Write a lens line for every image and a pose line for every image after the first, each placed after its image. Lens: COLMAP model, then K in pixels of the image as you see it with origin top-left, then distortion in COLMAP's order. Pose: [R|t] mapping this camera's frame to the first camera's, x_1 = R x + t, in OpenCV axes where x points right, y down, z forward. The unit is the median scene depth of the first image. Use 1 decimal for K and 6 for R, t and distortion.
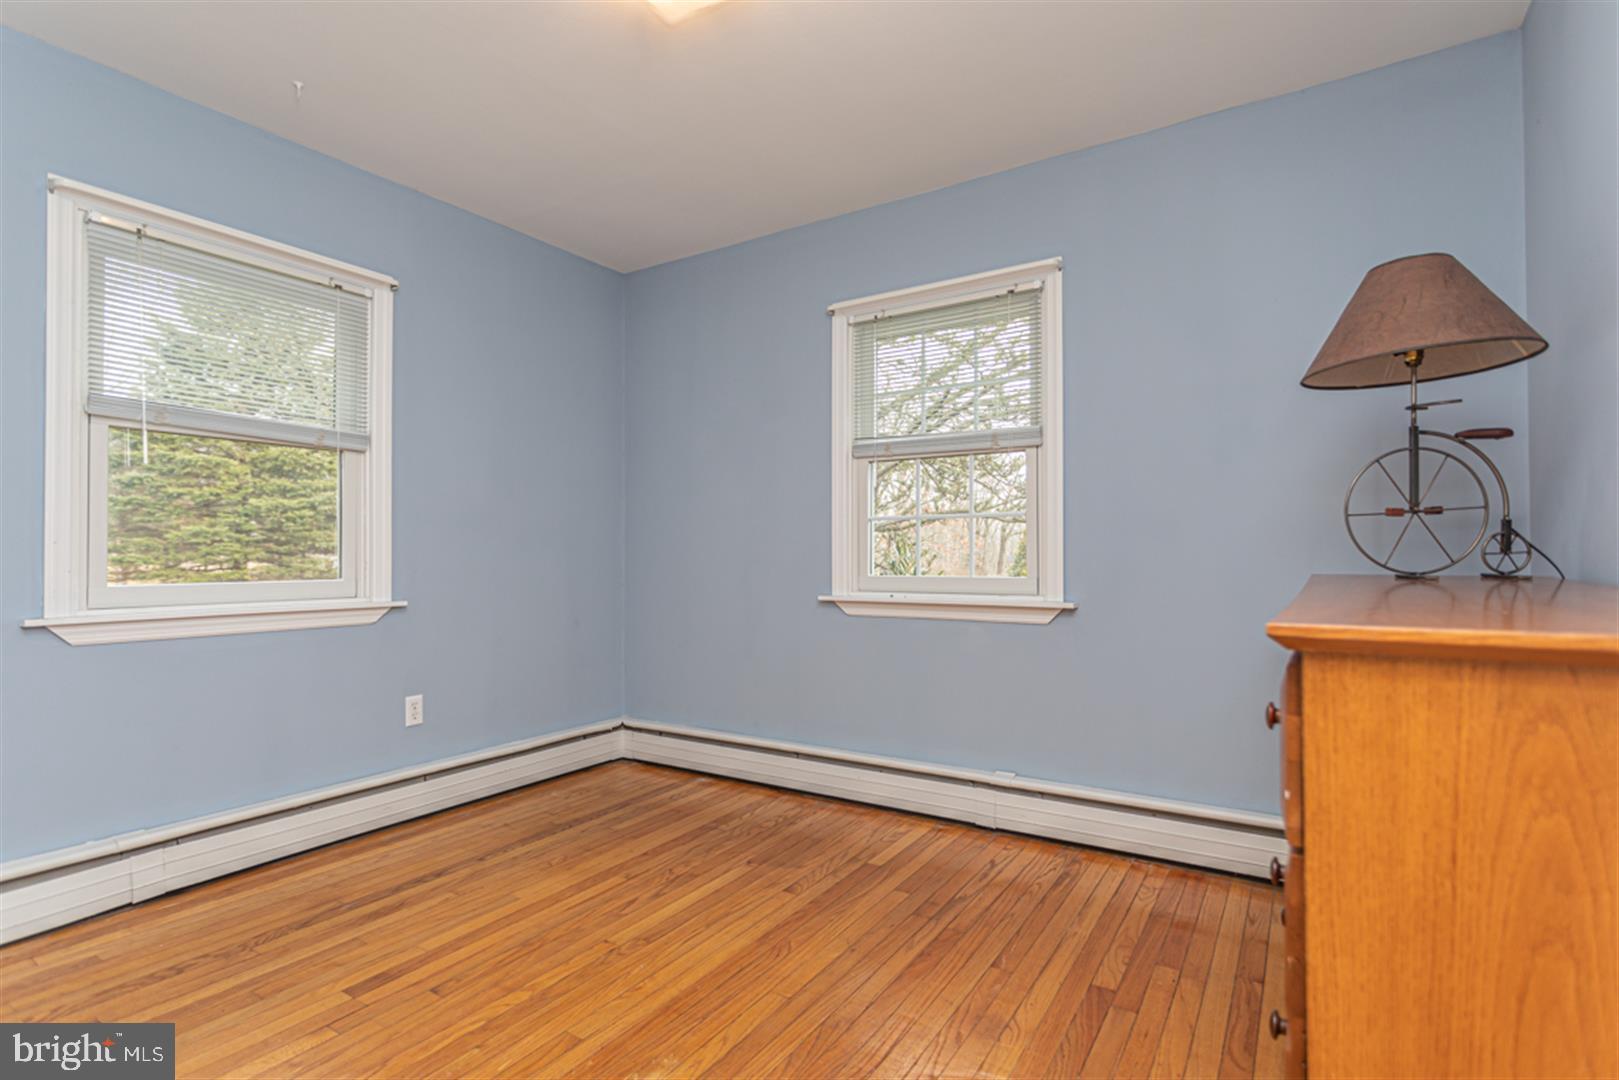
lens RADIAL K [[772.4, 0, 809.5], [0, 772.4, 540.0], [0, 0, 1]] dist [-0.004886, 0.000059]
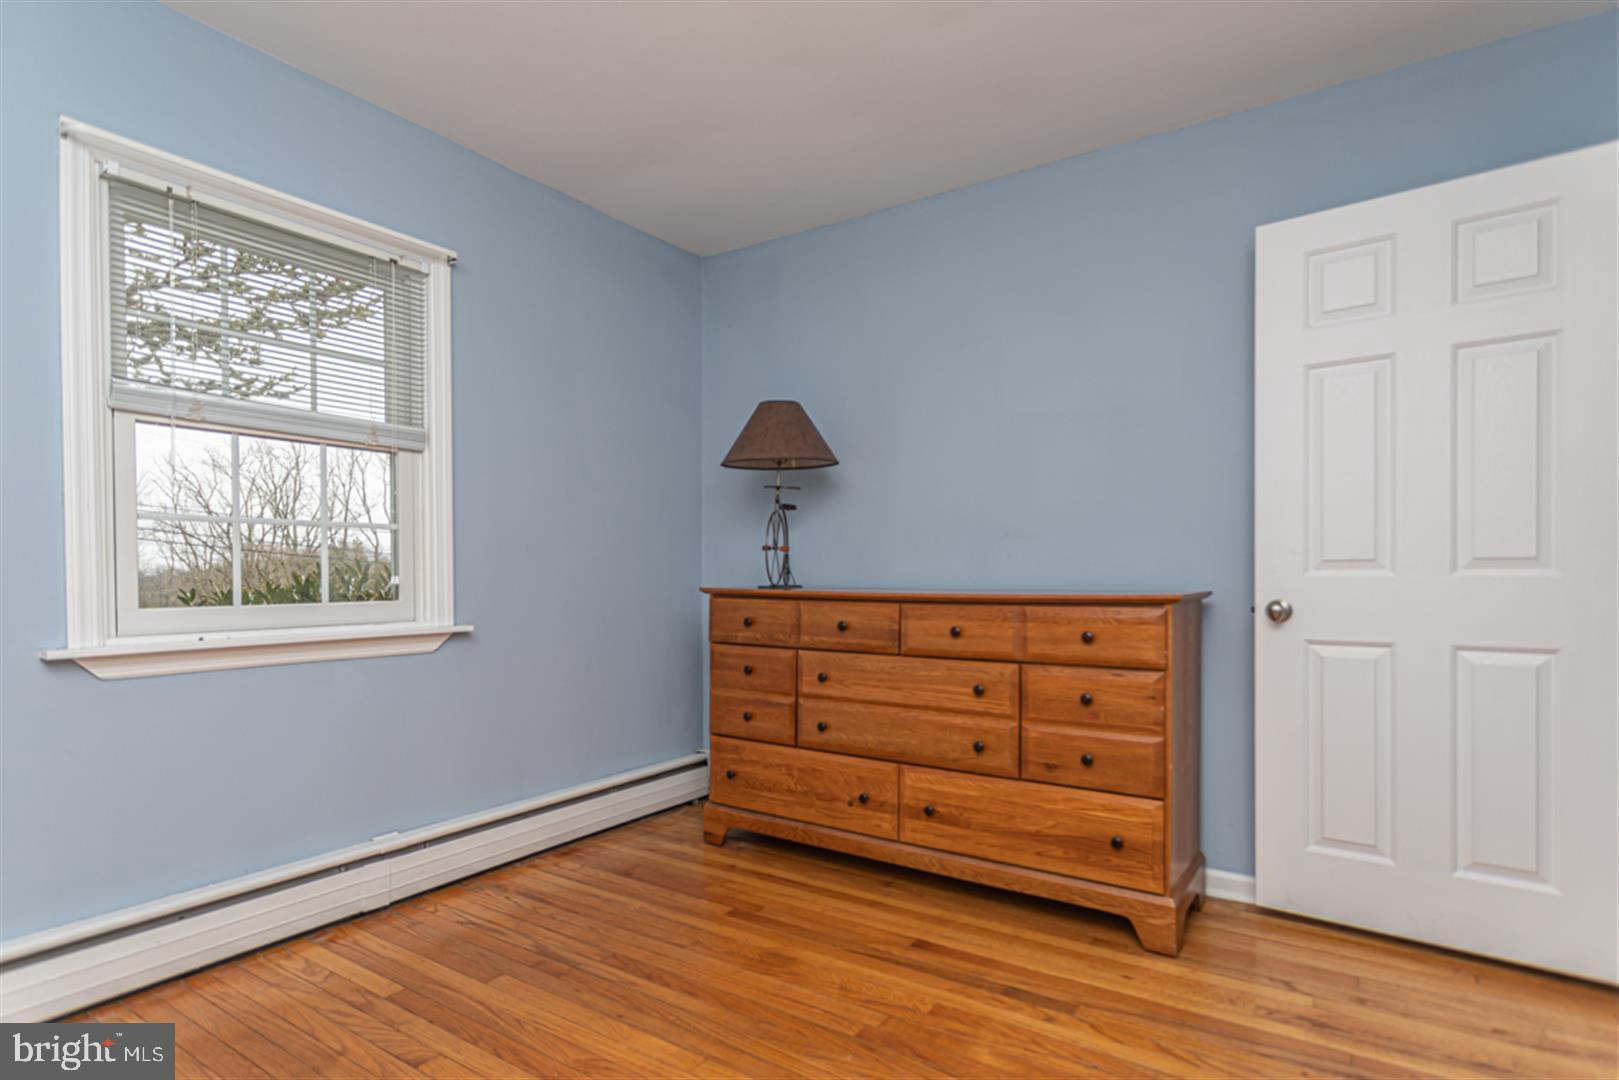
lens RADIAL K [[764.7, 0, 808.5], [0, 764.7, 582.0], [0, 0, 1]] dist [-0.001177, -0.000029]
pose [[0.062410, -0.006531, 0.998029, -0.578474], [-0.013569, 0.999881, 0.007391, 0.015303], [-0.997958, -0.014003, 0.062314, 0.527084]]
